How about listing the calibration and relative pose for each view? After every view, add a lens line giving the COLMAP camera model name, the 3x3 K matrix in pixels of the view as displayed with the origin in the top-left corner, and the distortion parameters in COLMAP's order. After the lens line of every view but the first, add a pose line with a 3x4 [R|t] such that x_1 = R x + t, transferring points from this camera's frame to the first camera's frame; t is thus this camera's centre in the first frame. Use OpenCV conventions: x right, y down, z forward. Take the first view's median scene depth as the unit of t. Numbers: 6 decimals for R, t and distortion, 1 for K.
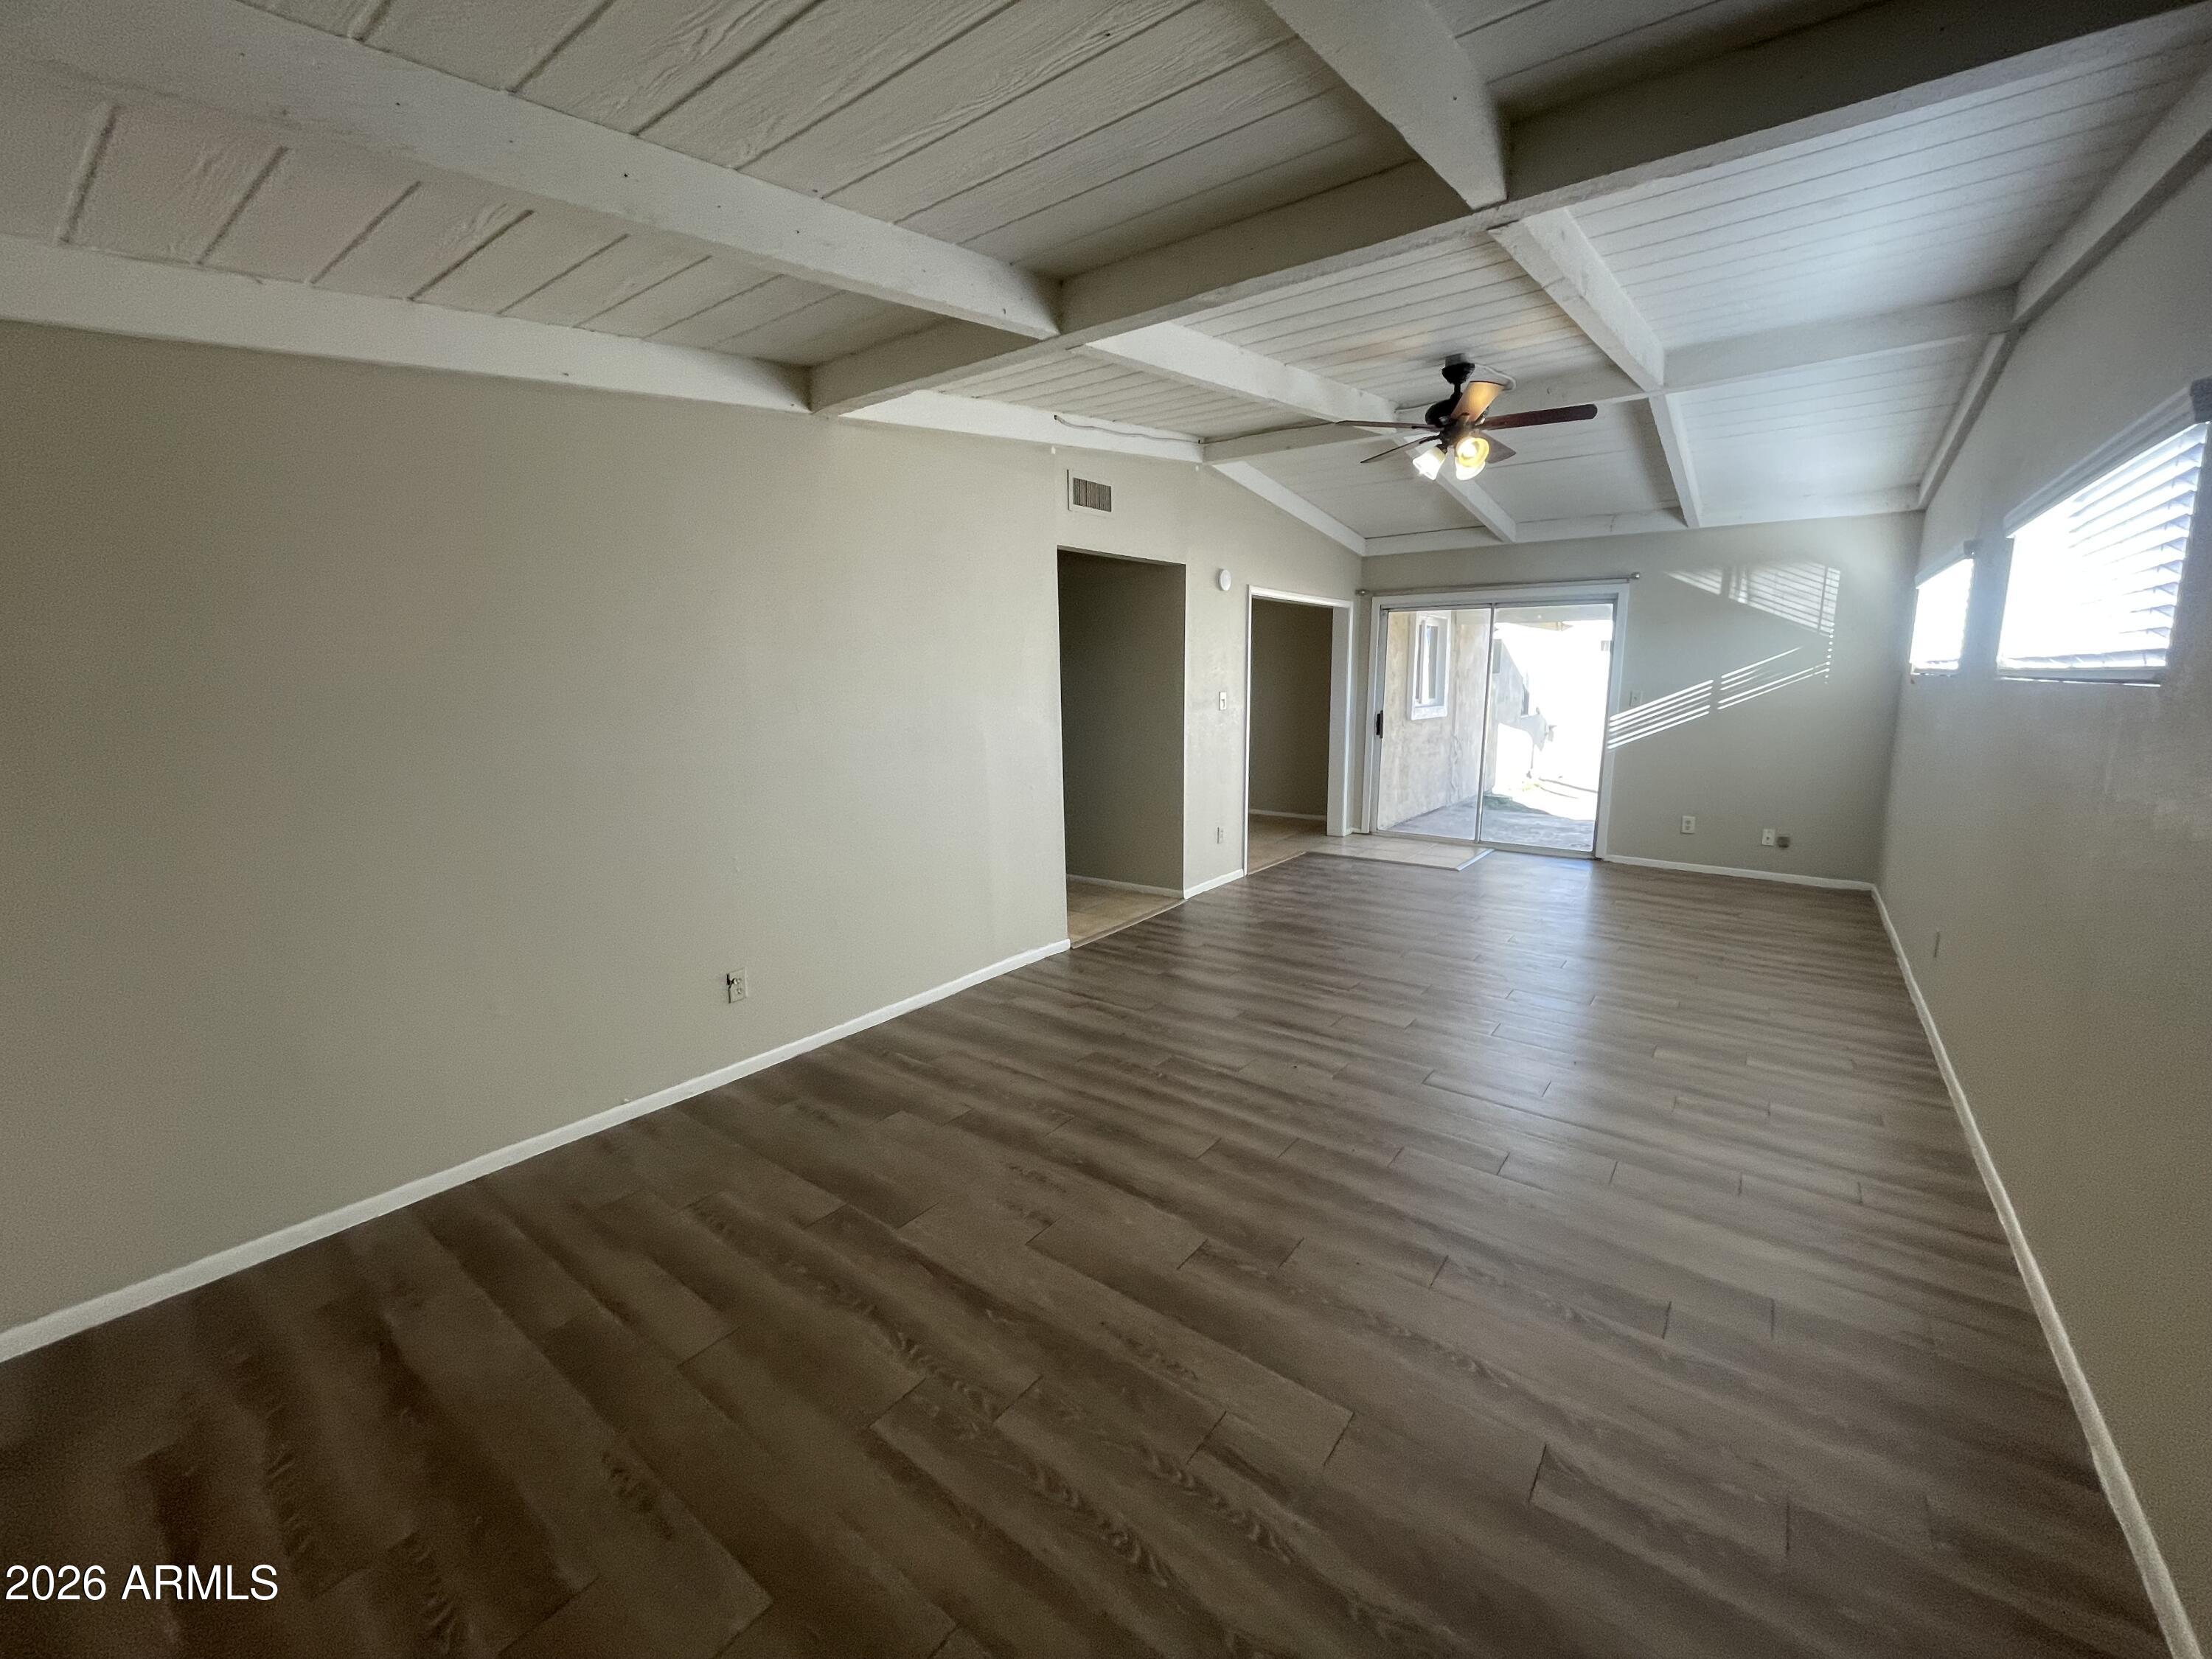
lens RADIAL K [[901.2, 0, 1106.0], [0, 901.2, 829.5], [0, 0, 1]] dist [-0.000677, -0.000015]
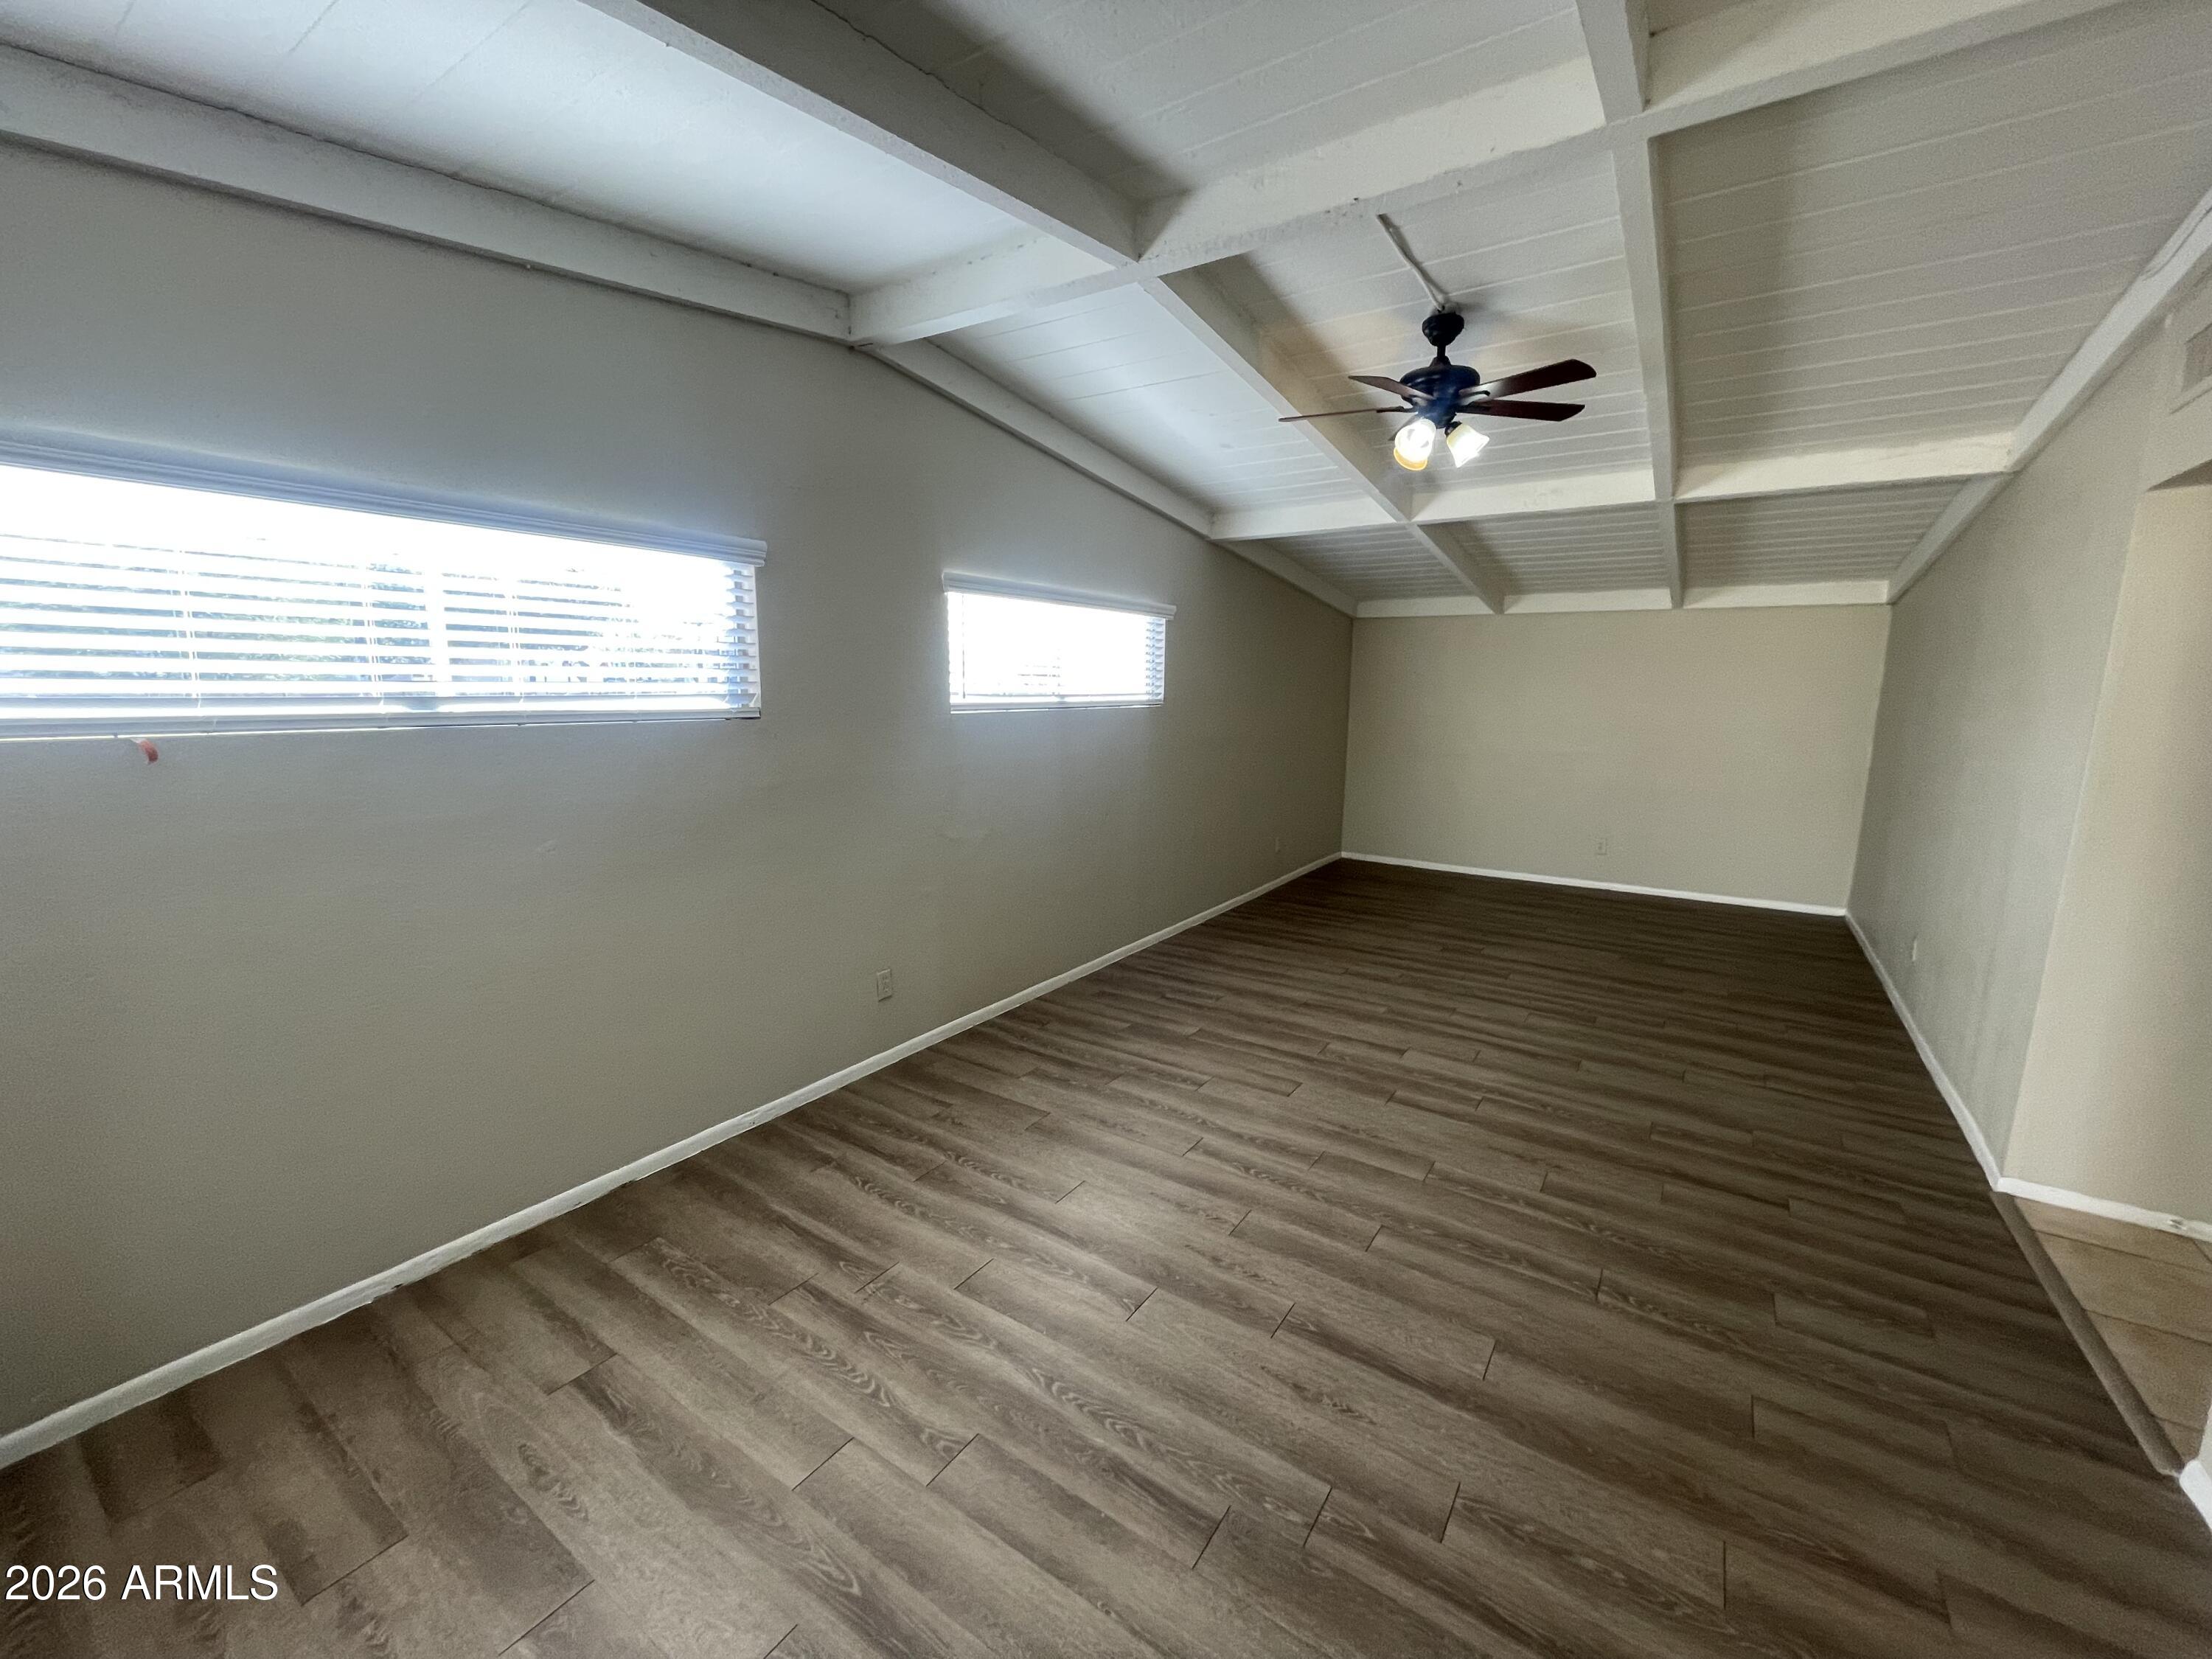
lens RADIAL K [[901.2, 0, 1106.0], [0, 901.2, 829.5], [0, 0, 1]] dist [-0.000677, -0.000015]
pose [[-0.998973, 0.004720, -0.045067, 0.731745], [-0.010038, 0.946794, 0.321683, -0.354966], [0.044187, 0.321805, -0.945774, 1.896439]]
